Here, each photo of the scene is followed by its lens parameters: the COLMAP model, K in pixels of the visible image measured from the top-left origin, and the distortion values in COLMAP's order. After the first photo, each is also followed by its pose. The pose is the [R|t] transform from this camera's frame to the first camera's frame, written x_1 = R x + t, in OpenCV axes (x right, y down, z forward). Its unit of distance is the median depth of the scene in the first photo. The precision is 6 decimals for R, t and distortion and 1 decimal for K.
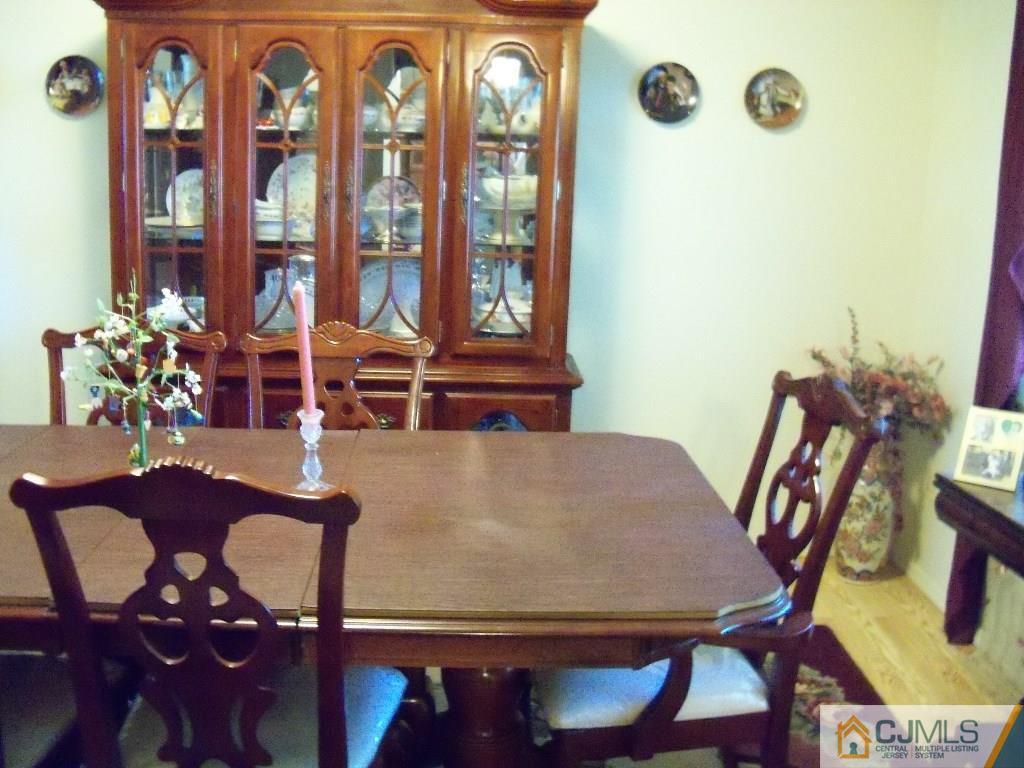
lens RADIAL K [[1084.1, 0, 512.0], [0, 1084.1, 384.0], [0, 0, 1]] dist [-0.230344, 0.238255]
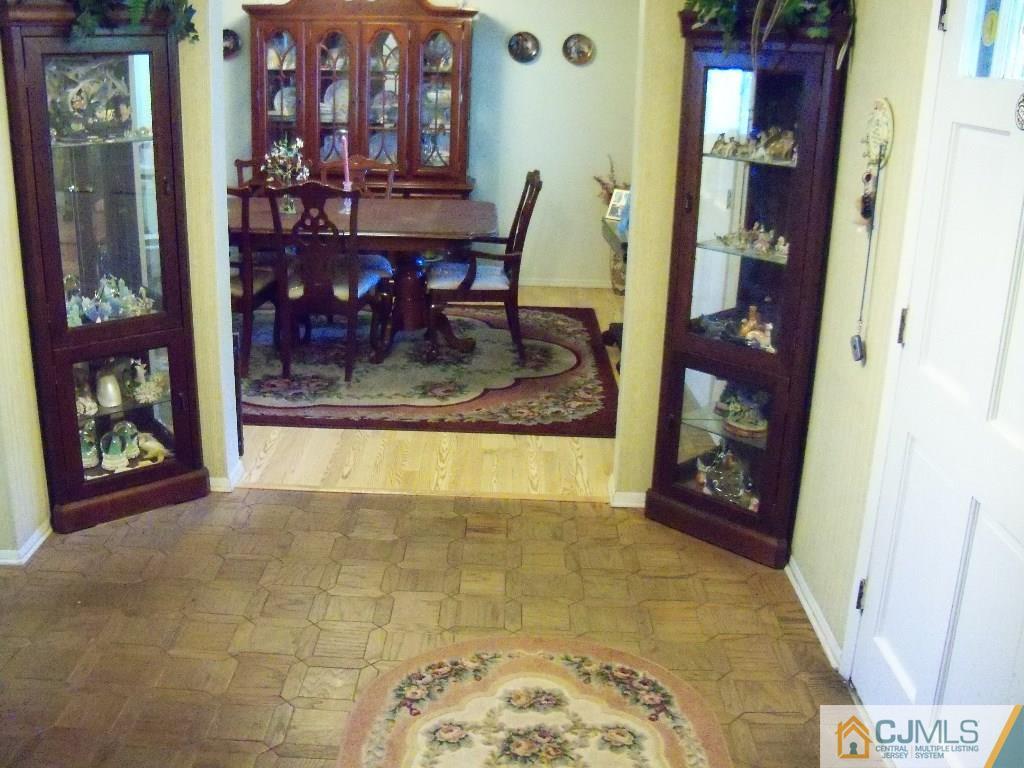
lens RADIAL K [[1084.1, 0, 512.0], [0, 1084.1, 384.0], [0, 0, 1]] dist [-0.230344, 0.238255]
pose [[0.999596, 0.009851, -0.026656, 0.204749], [-0.006972, 0.994339, 0.106027, 0.158238], [0.027549, -0.105798, 0.994006, -1.158633]]
